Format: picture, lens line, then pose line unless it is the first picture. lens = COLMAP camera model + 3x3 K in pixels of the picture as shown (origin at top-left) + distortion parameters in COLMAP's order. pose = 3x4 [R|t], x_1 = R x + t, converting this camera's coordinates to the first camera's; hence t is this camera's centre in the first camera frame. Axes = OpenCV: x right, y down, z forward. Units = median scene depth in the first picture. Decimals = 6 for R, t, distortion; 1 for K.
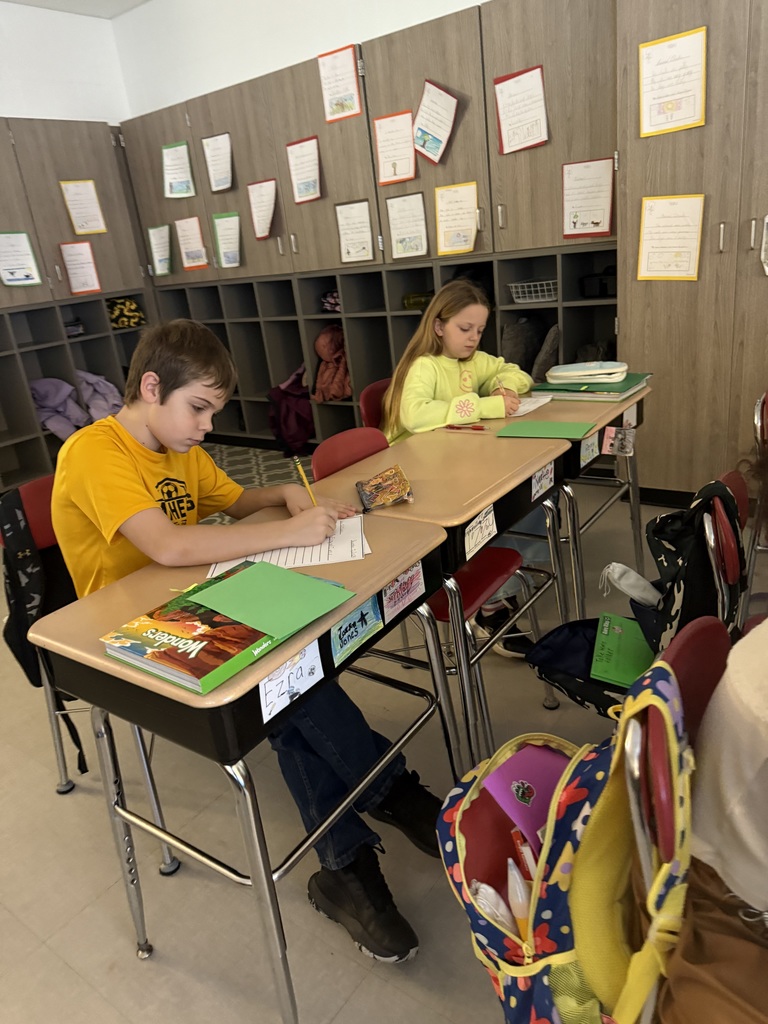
lens RADIAL K [[742.2, 0, 383.3], [0, 742.2, 515.4], [0, 0, 1]] dist [0.019877, -0.003266]
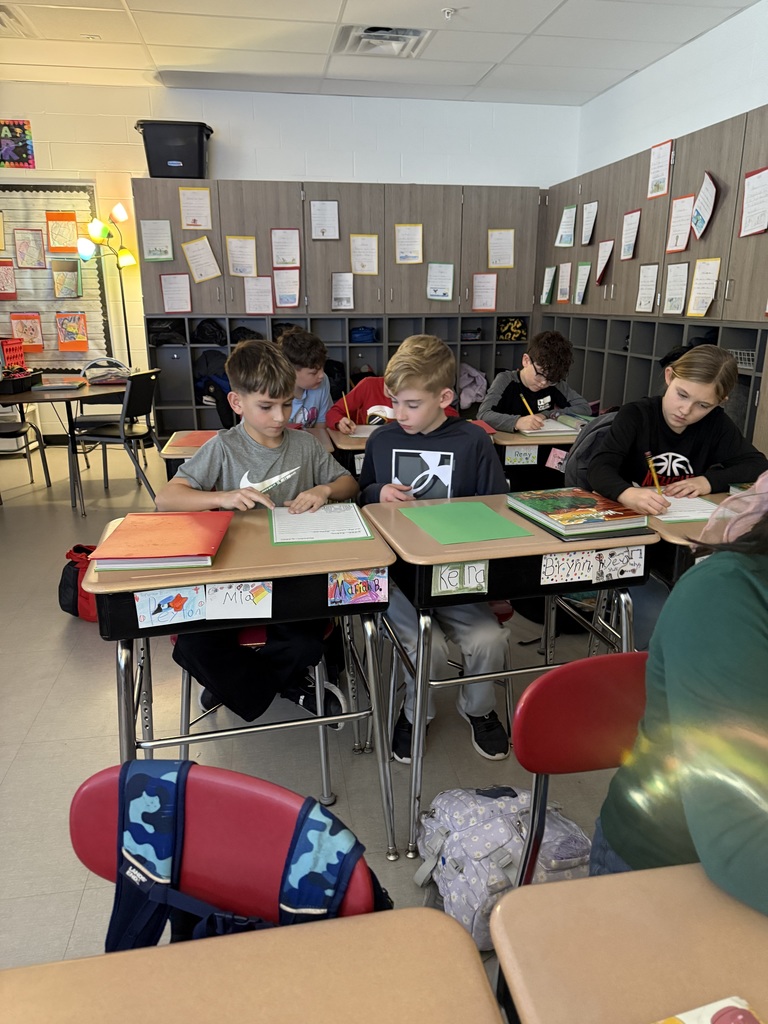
lens RADIAL K [[742.2, 0, 384.2], [0, 742.2, 514.9], [0, 0, 1]] dist [0.019877, -0.003266]
pose [[0.728715, 0.298304, -0.616432, 0.503423], [-0.314251, 0.945435, 0.086023, -0.007945], [0.608458, 0.131028, 0.782695, -0.144649]]
